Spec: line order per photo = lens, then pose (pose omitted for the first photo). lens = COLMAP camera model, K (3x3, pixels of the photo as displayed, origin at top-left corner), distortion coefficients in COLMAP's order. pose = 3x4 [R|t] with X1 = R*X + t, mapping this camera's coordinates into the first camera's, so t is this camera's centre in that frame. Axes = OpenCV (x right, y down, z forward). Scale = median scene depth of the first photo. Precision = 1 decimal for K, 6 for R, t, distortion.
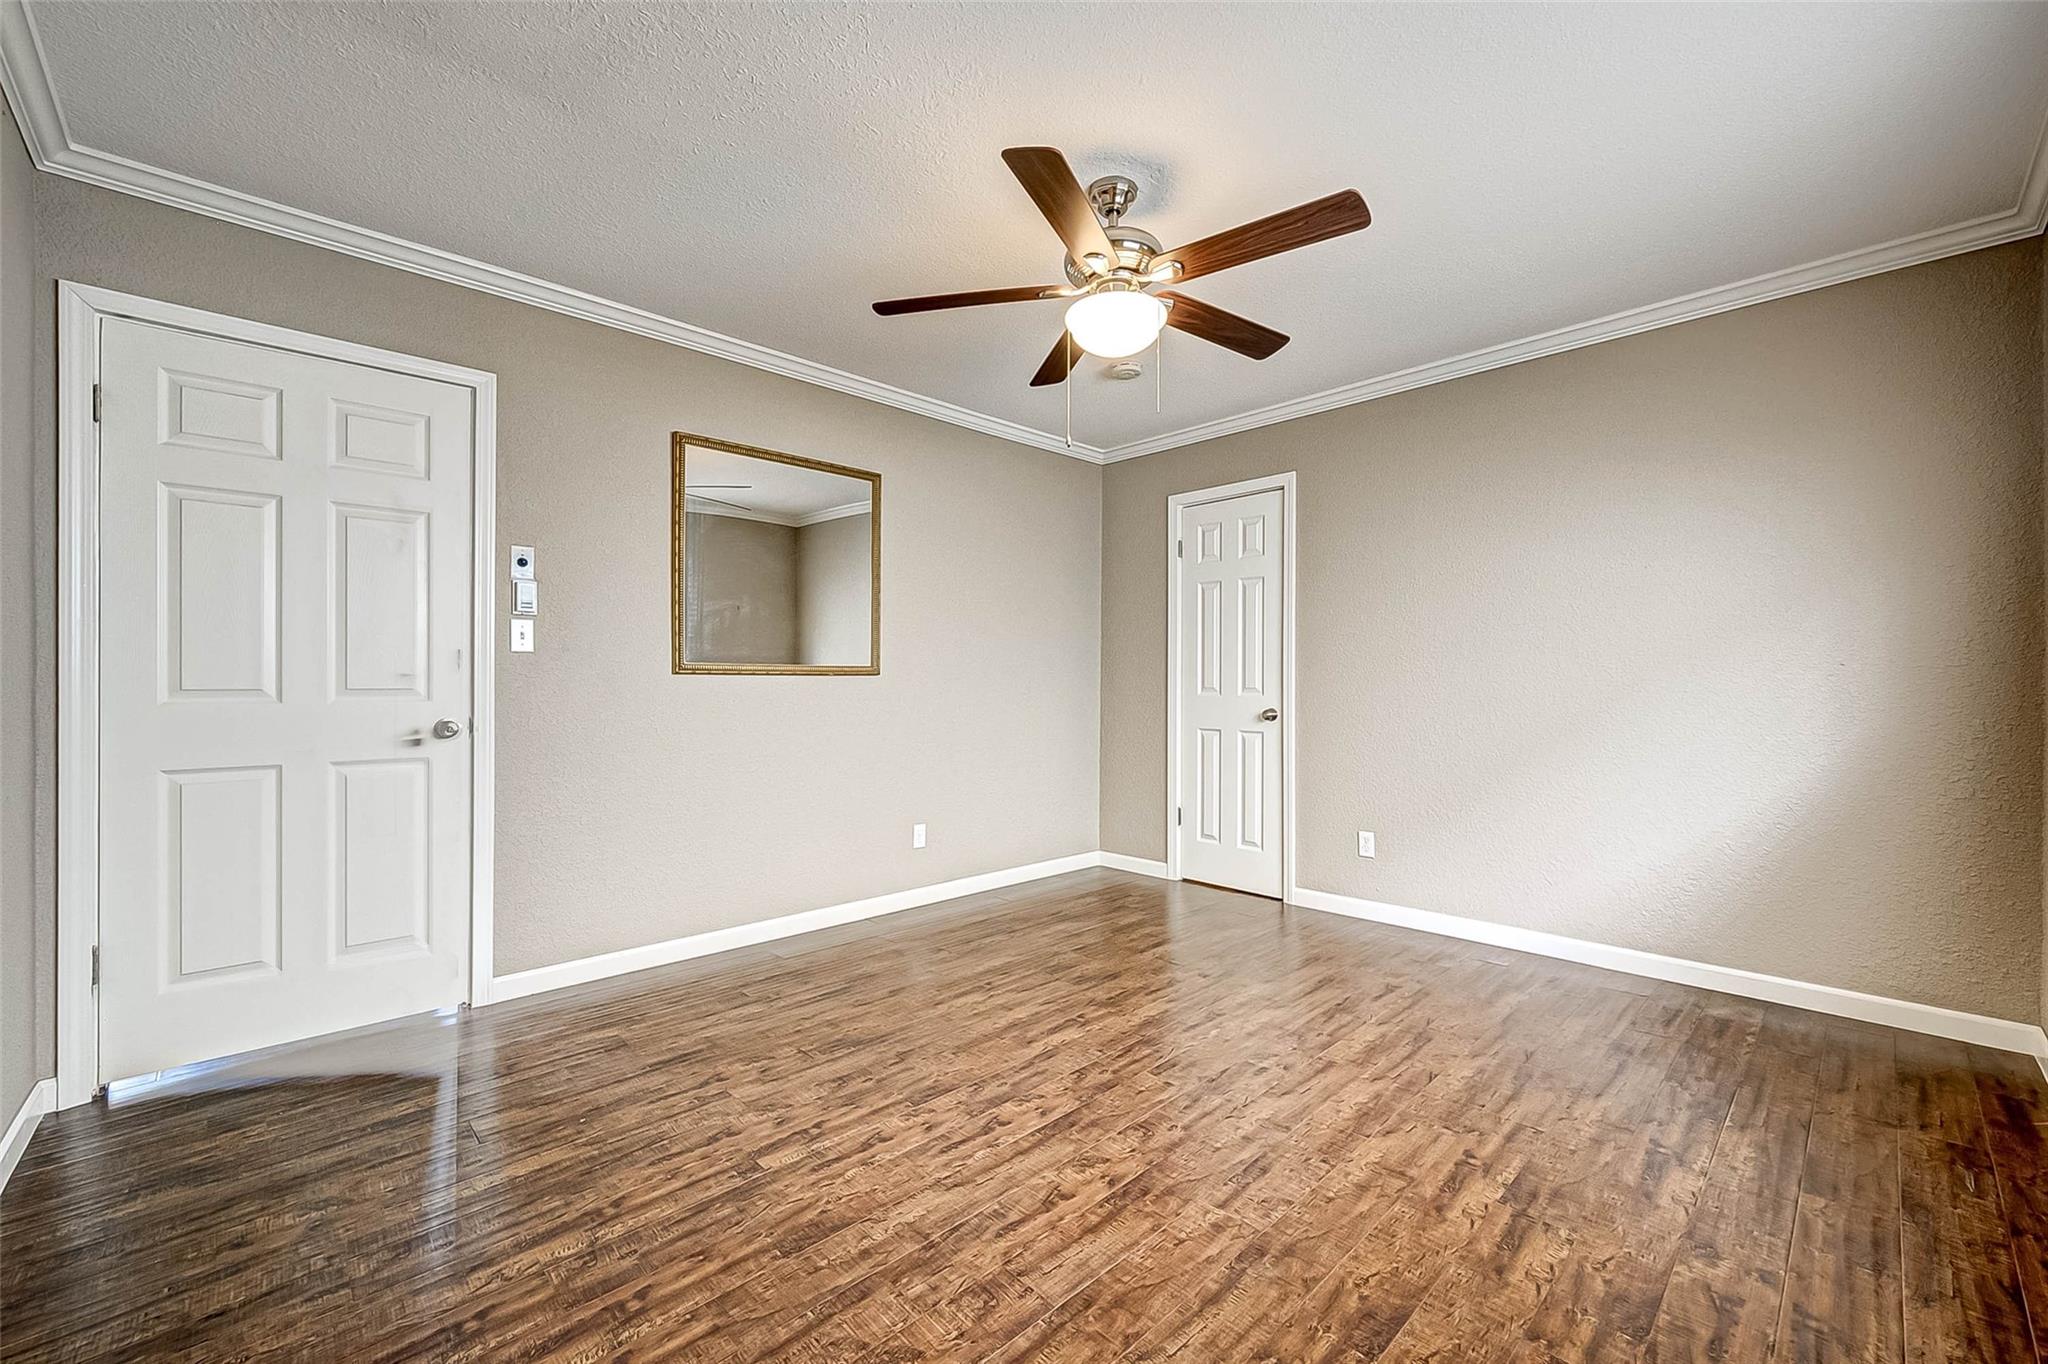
lens RADIAL K [[813.1, 0, 1025.3], [0, 813.1, 720.0], [0, 0, 1]] dist [0.000082, -0.000264]
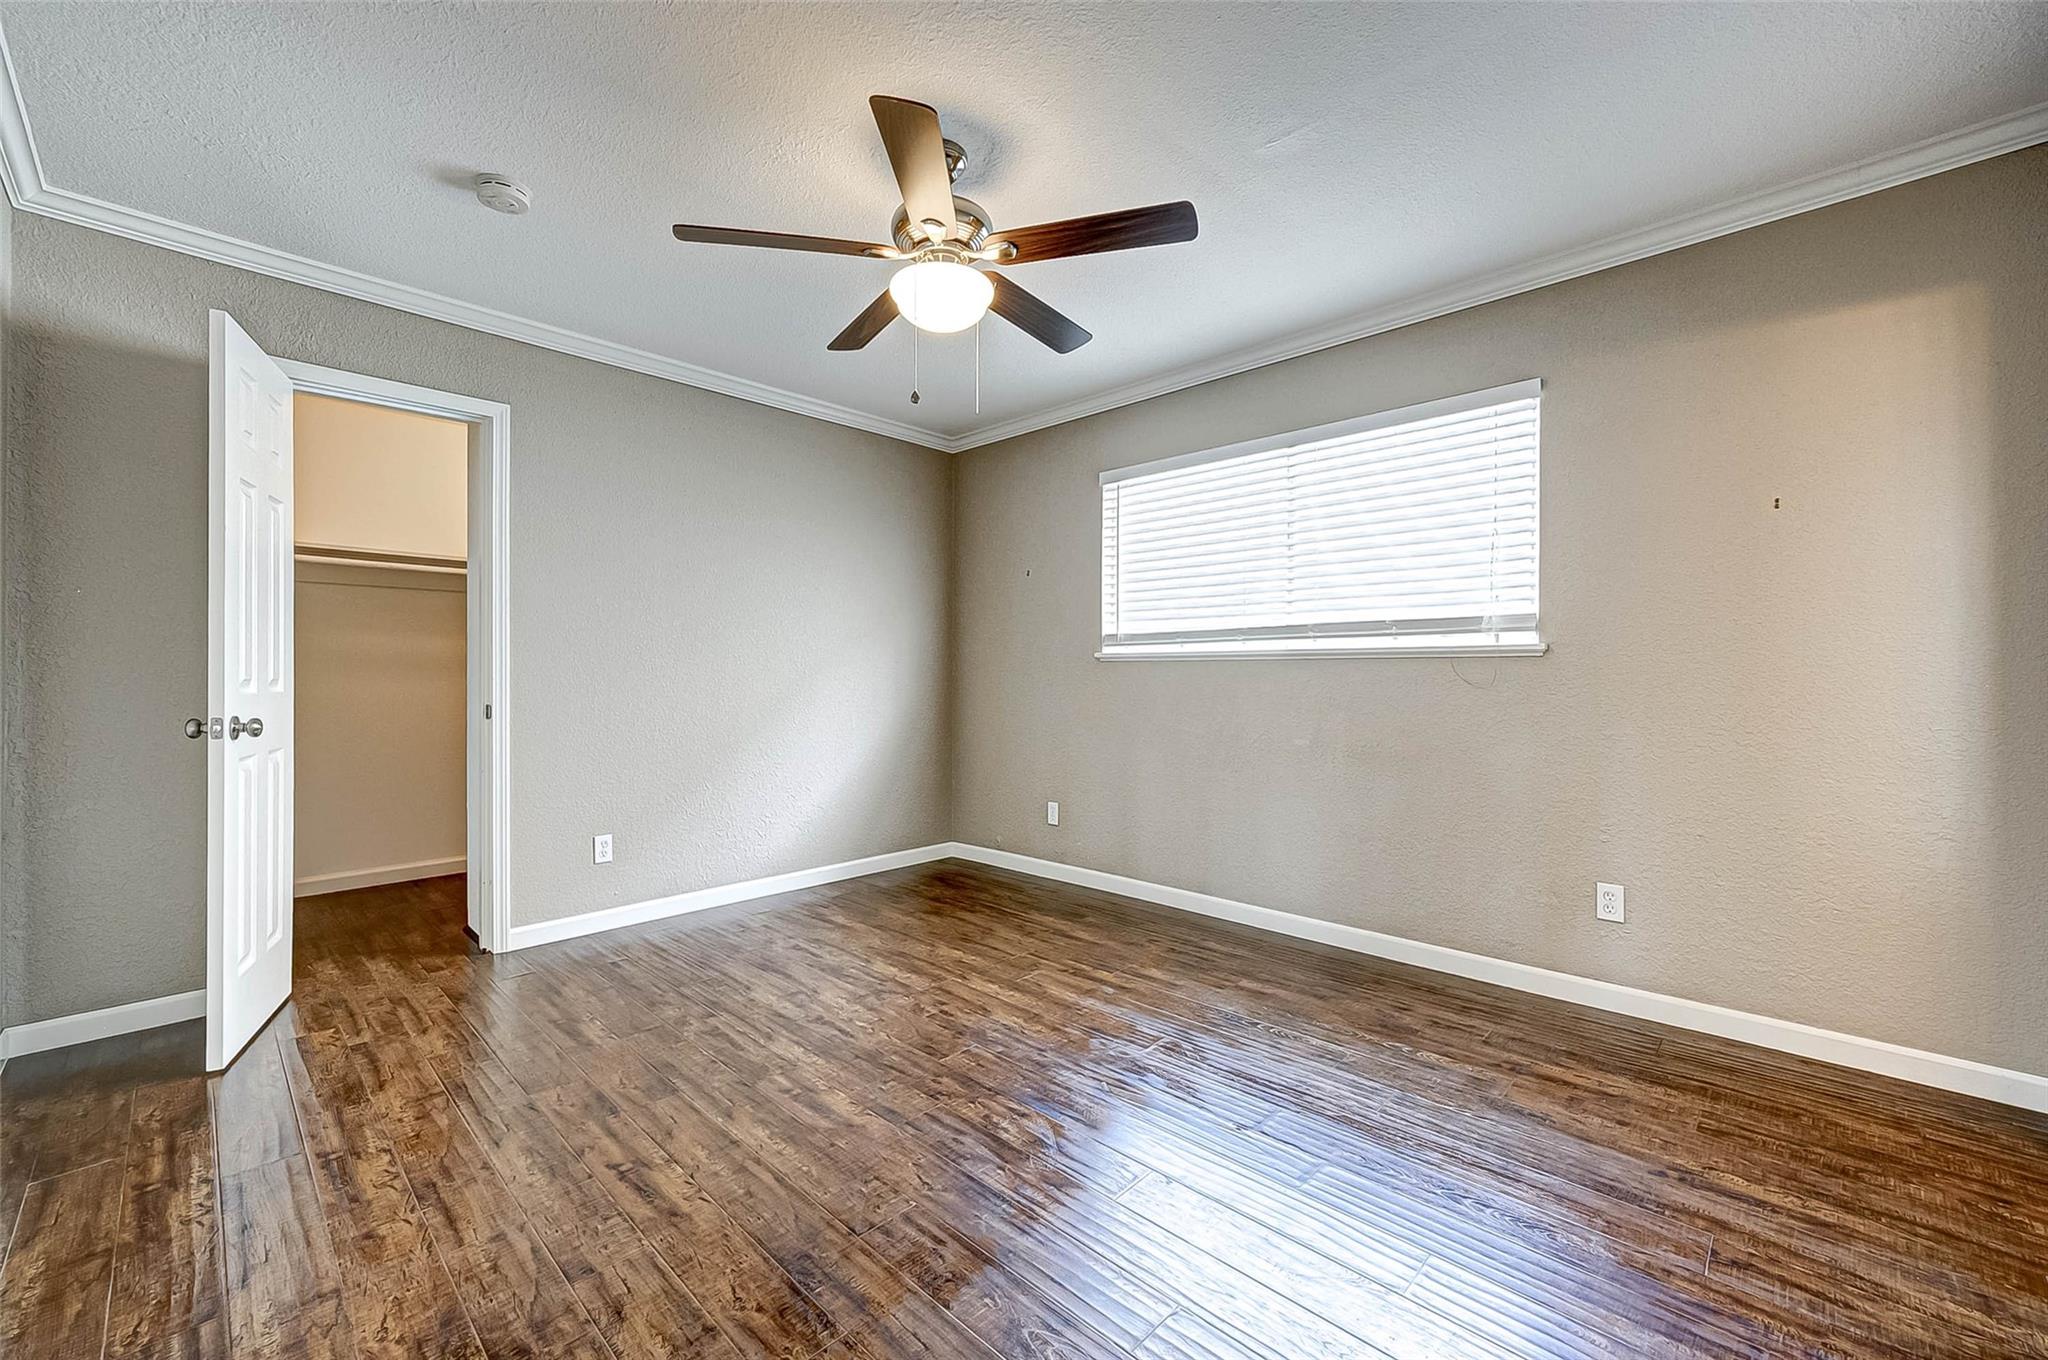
lens RADIAL K [[837.9, 0, 1002.0], [0, 837.9, 677.2], [0, 0, 1]] dist [0.001549, -0.000024]
pose [[-0.020071, -0.002014, 0.999797, -1.031267], [0.047271, 0.998878, 0.002961, -0.043454], [-0.998680, 0.047321, -0.019953, 1.078061]]
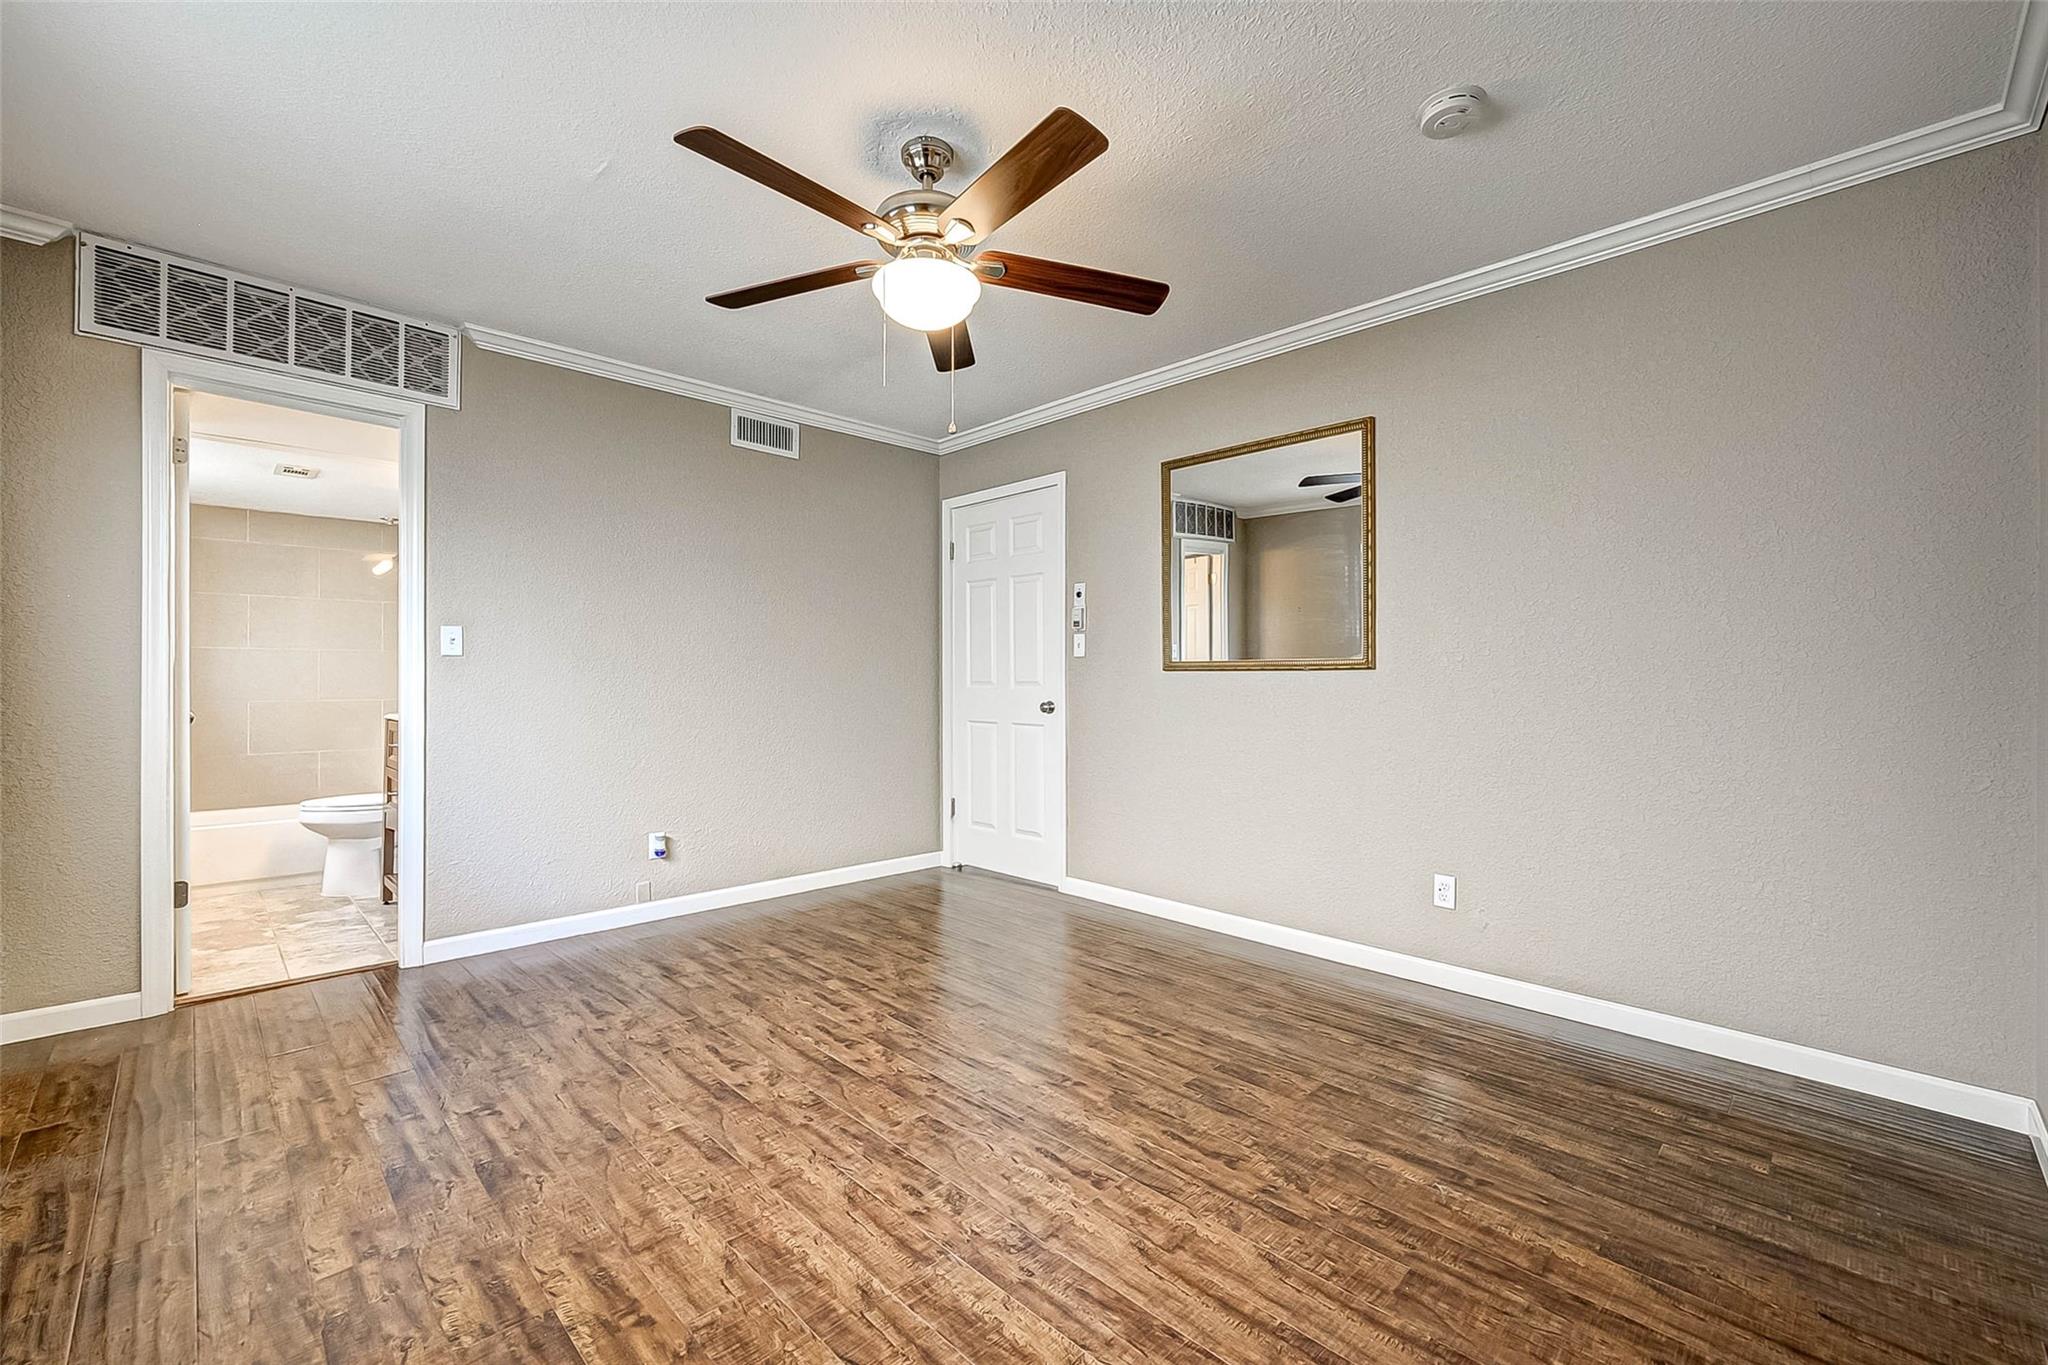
lens RADIAL K [[841.7, 0, 1020.0], [0, 841.7, 673.7], [0, 0, 1]] dist [-0.001798, -0.000128]
pose [[0.022255, -0.005142, -0.999739, 1.254637], [-0.047811, 0.998837, -0.006202, -0.054359], [0.998608, 0.047937, 0.021983, 1.237698]]
